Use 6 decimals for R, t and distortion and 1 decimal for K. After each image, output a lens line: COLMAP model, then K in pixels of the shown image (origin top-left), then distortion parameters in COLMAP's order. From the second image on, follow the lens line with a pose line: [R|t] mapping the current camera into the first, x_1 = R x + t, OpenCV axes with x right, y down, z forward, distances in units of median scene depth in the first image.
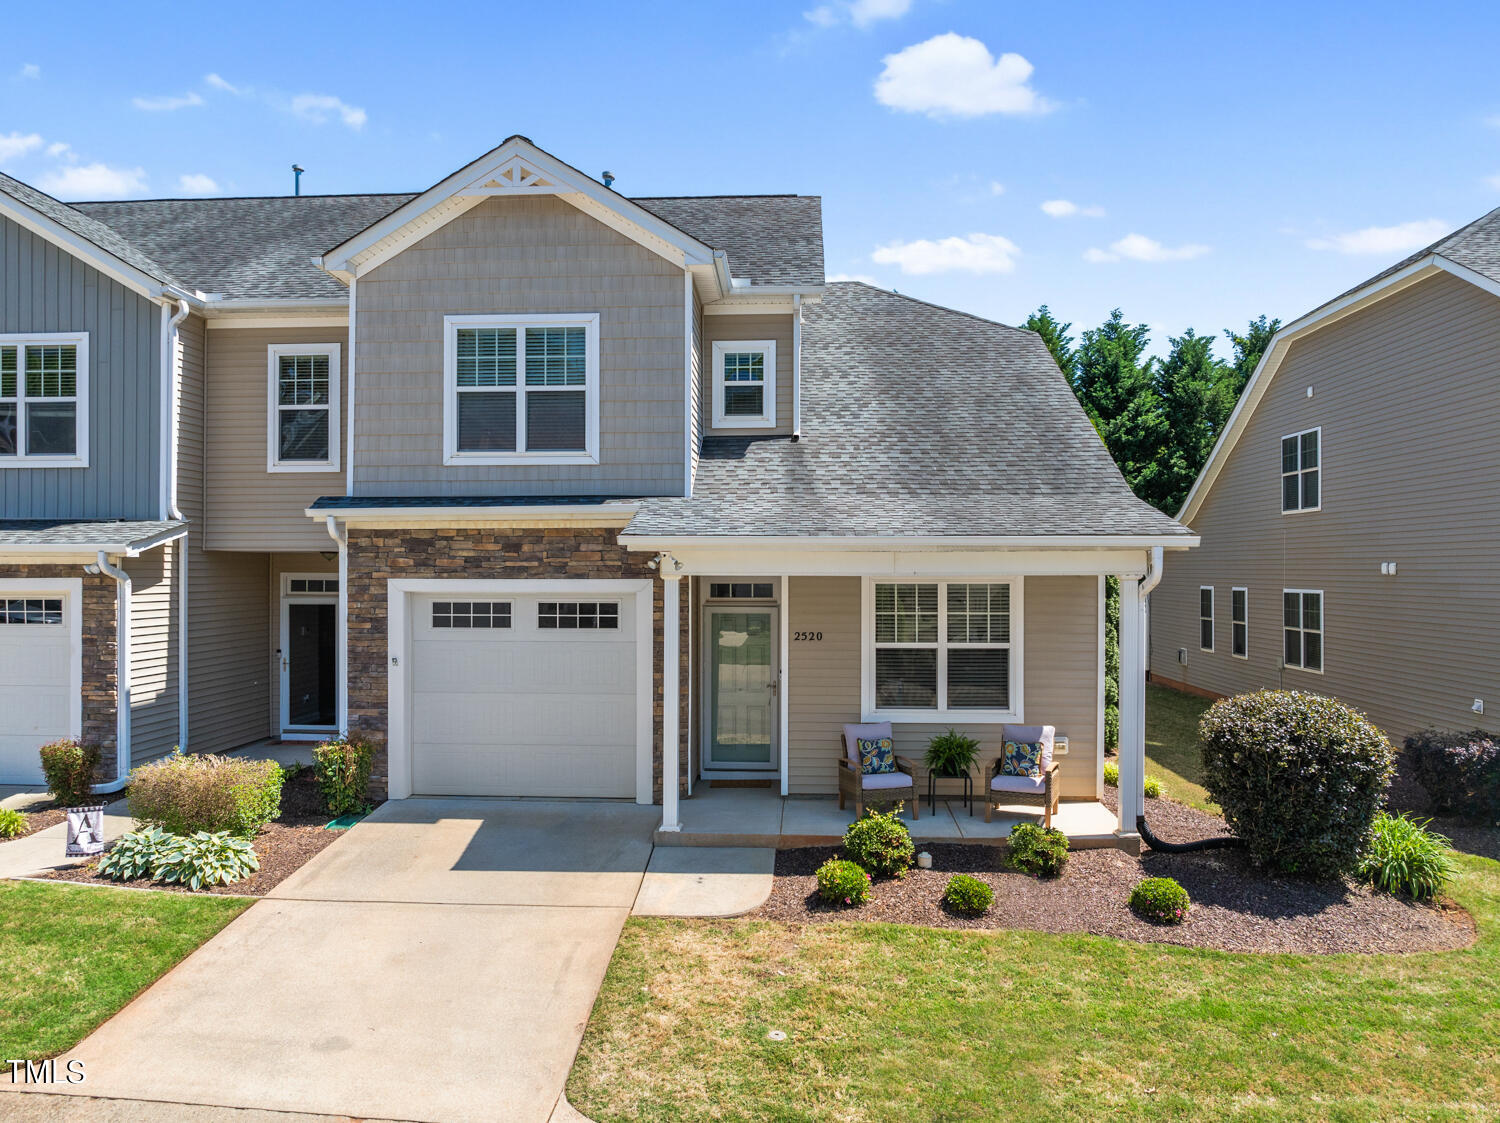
lens RADIAL K [[1055.7, 0, 750.0], [0, 1055.7, 561.5], [0, 0, 1]] dist [-0.031345, -0.001518]
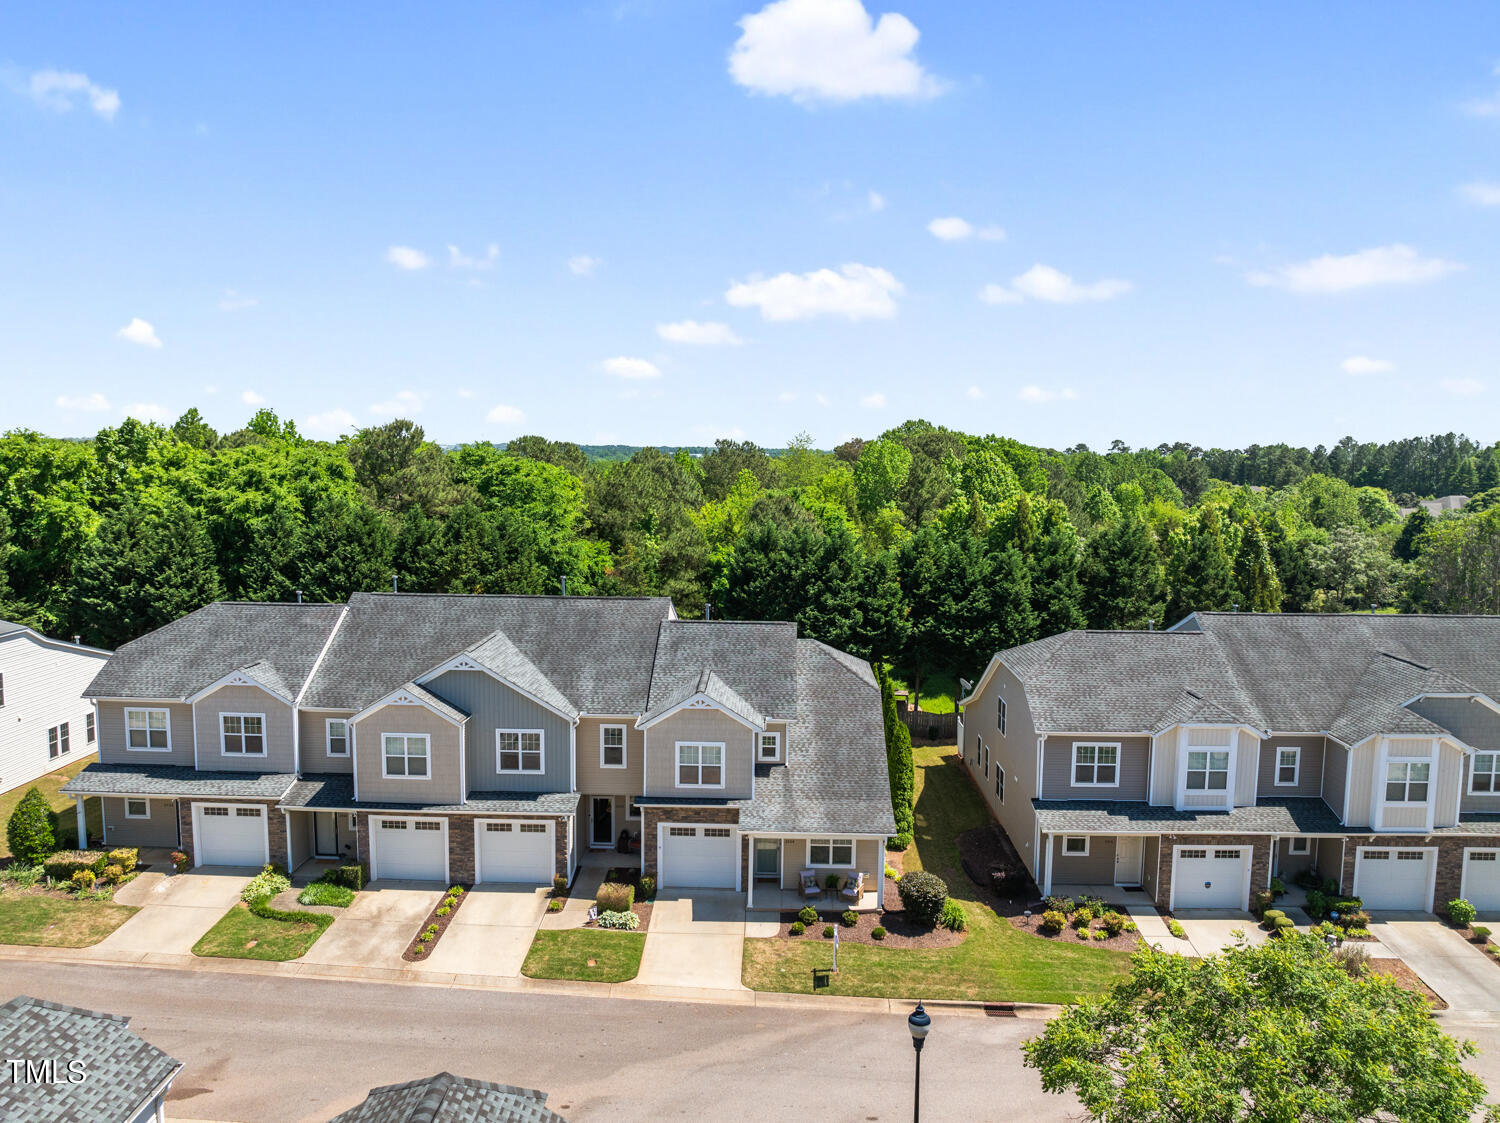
lens RADIAL K [[1042.1, 0, 750.0], [0, 1042.1, 561.5], [0, 0, 1]] dist [0.002667, -0.000143]
pose [[0.999657, 0.008422, 0.024813, -0.151899], [-0.011354, 0.992649, 0.120496, -1.156719], [-0.023615, -0.120736, 0.992404, -2.047583]]
